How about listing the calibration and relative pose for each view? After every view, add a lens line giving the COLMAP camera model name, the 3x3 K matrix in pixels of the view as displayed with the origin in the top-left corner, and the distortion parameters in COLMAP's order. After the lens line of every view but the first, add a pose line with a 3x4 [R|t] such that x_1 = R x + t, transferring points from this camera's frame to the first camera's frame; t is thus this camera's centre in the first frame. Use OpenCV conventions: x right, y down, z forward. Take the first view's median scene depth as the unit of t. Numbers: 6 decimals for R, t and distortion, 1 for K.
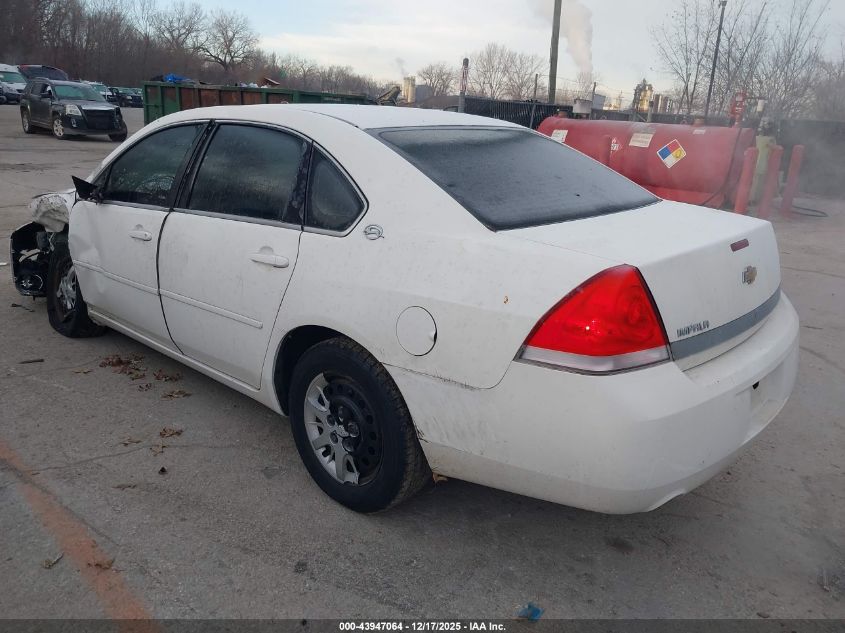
lens RADIAL K [[678.3, 0, 422.5], [0, 678.3, 316.5], [0, 0, 1]] dist [0.070163, -0.121977]
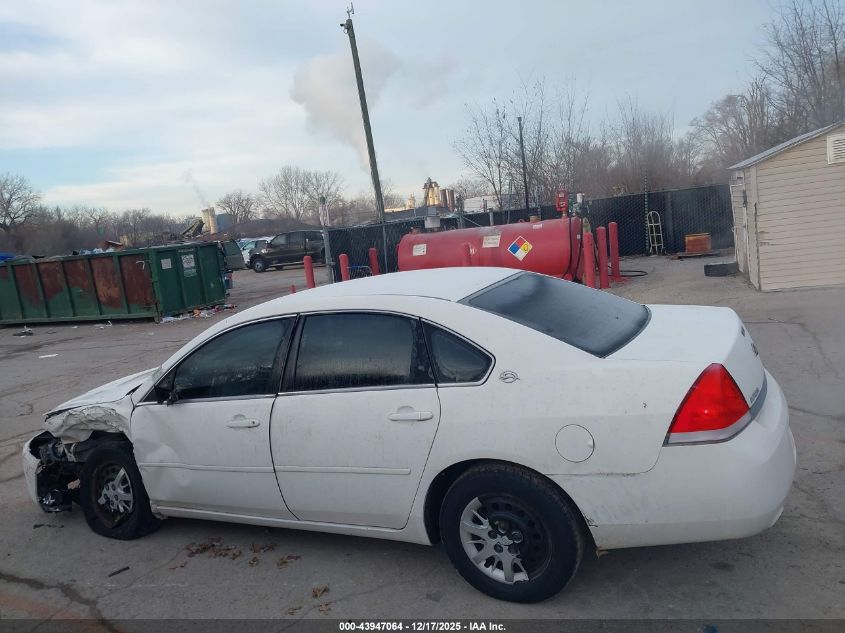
lens RADIAL K [[678.3, 0, 422.5], [0, 678.3, 316.5], [0, 0, 1]] dist [0.070163, -0.121977]
pose [[0.945388, -0.196985, 0.259689, -0.408783], [0.234151, 0.964683, -0.120665, -0.088111], [-0.226749, 0.174882, 0.958124, -0.178406]]
